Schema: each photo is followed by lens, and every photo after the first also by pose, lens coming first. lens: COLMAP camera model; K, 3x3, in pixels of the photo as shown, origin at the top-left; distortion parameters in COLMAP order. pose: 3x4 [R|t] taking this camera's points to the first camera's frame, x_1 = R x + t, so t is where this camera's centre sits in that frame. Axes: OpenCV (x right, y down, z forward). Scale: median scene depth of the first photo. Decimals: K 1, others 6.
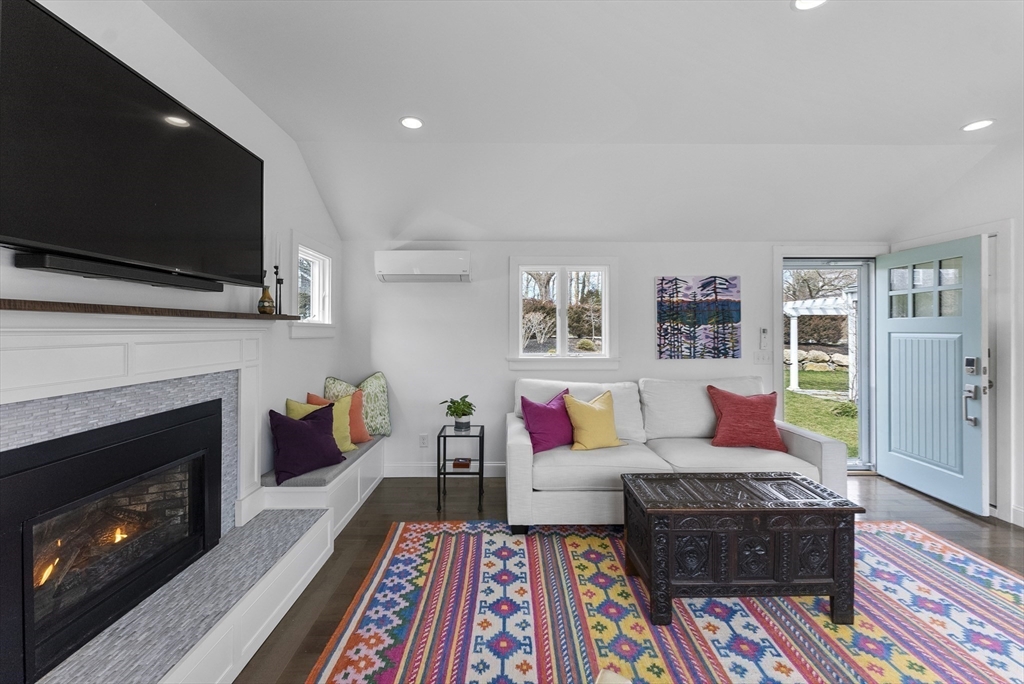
lens RADIAL K [[417.9, 0, 514.6], [0, 417.9, 330.4], [0, 0, 1]] dist [0.002038, 0.000079]
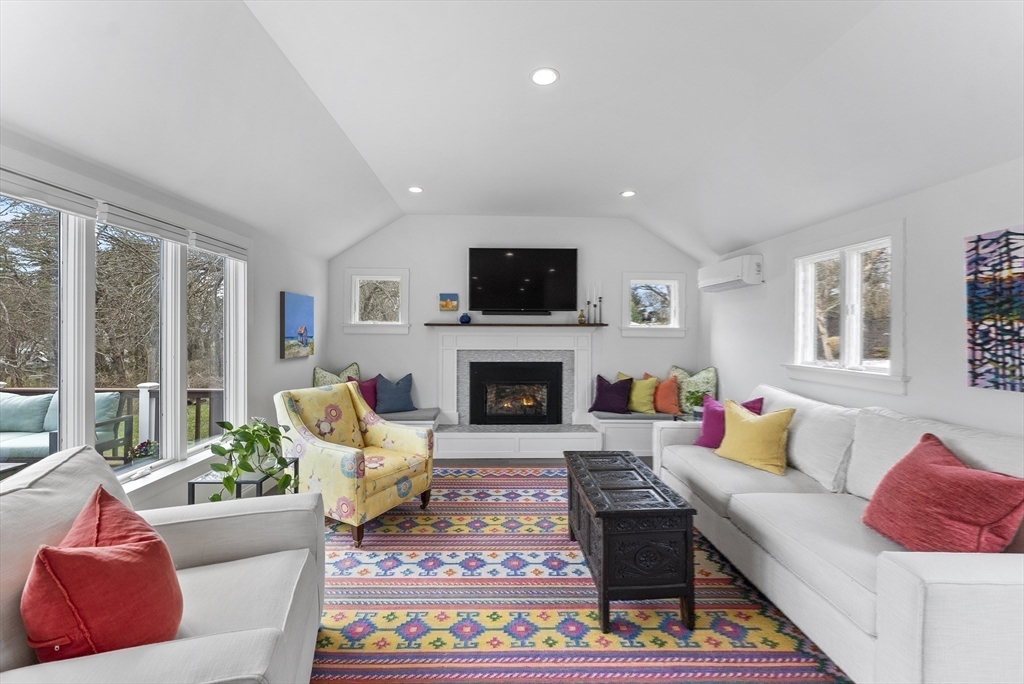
lens RADIAL K [[426.5, 0, 500.7], [0, 426.5, 332.8], [0, 0, 1]] dist [0.001663, 0.000066]
pose [[-0.000092, 0.002227, -0.999998, 0.907652], [-0.007999, 0.999966, 0.002228, 0.001863], [0.999968, 0.007999, -0.000074, 0.382652]]
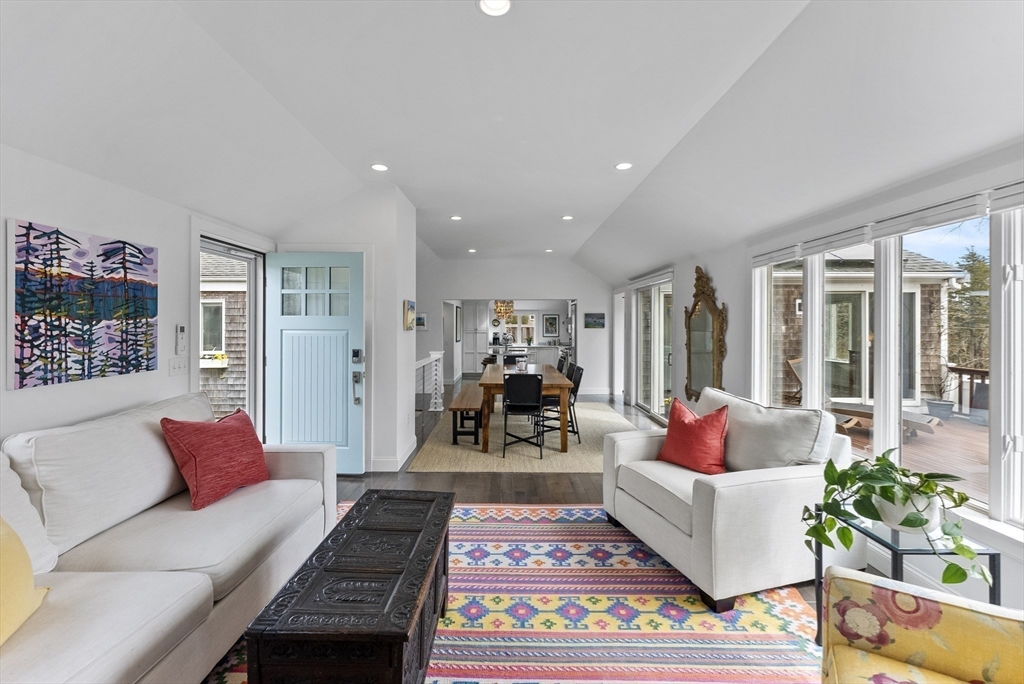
lens RADIAL K [[431.3, 0, 505.4], [0, 431.3, 323.0], [0, 0, 1]] dist [-0.000865, -0.000533]
pose [[0.016637, 0.004803, 0.999850, -0.146862], [-0.001227, 0.999988, -0.004783, -0.006569], [-0.999861, -0.001147, 0.016642, 0.425633]]
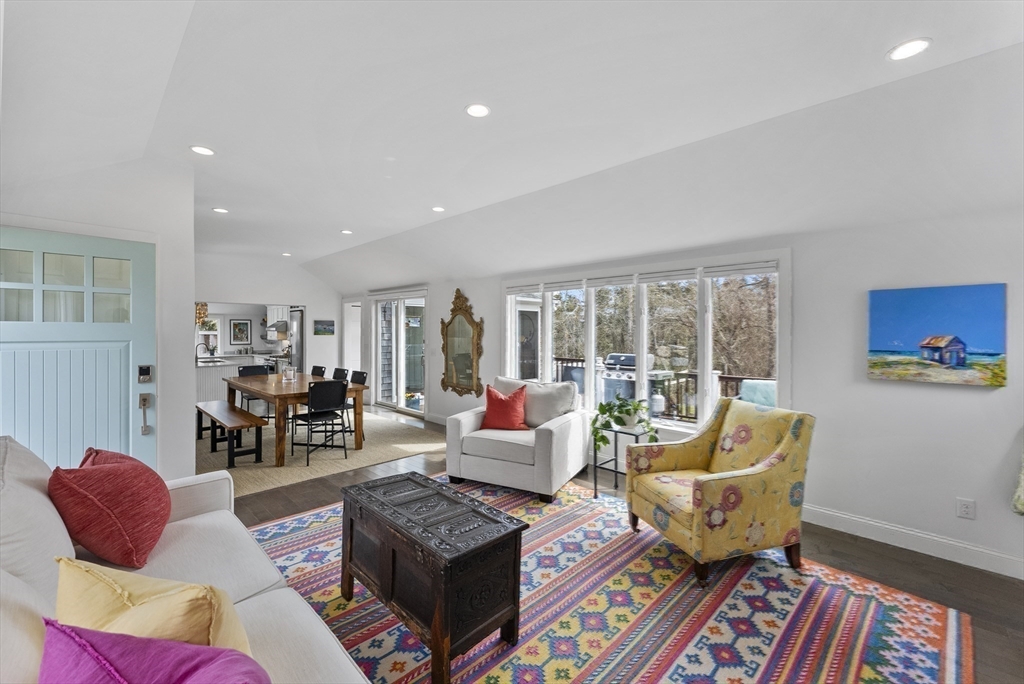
lens RADIAL K [[417.9, 0, 514.6], [0, 417.9, 330.4], [0, 0, 1]] dist [0.002038, 0.000079]
pose [[-0.704918, -0.000379, 0.709289, -0.179917], [-0.001846, 0.999997, -0.001300, -0.014710], [-0.709287, -0.002226, -0.704917, 0.853551]]
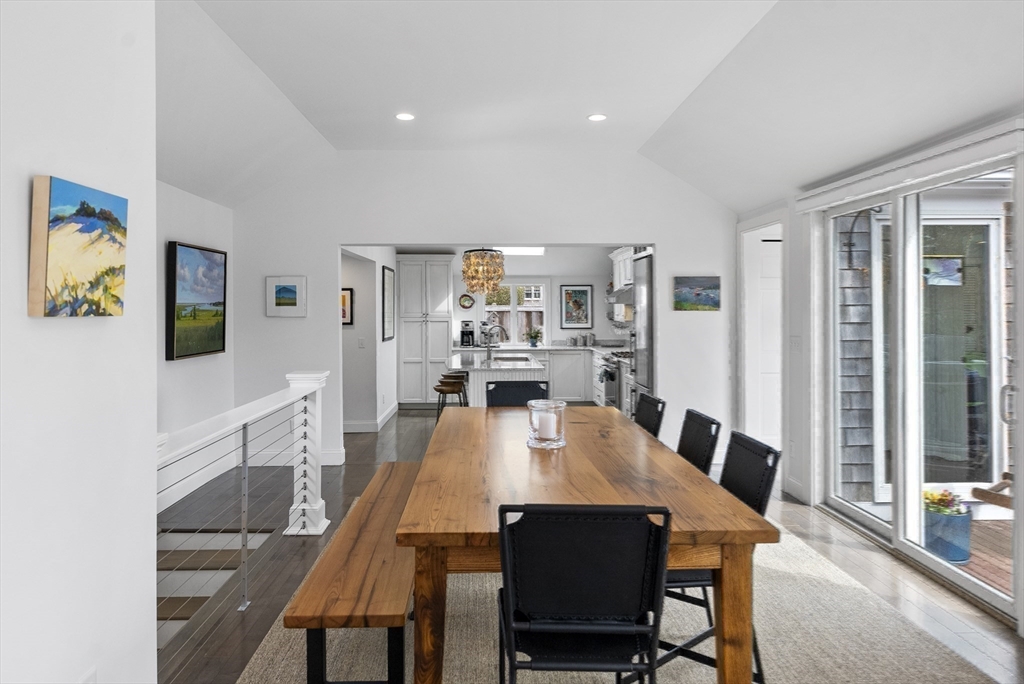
lens RADIAL K [[682.5, 0, 513.6], [0, 682.5, 308.9], [0, 0, 1]] dist [0.030709, 0.000559]
pose [[-0.028767, -0.000193, 0.999586, 0.596670], [0.002785, 0.999996, 0.000273, 0.004546], [-0.999582, 0.002792, -0.028766, 0.452208]]
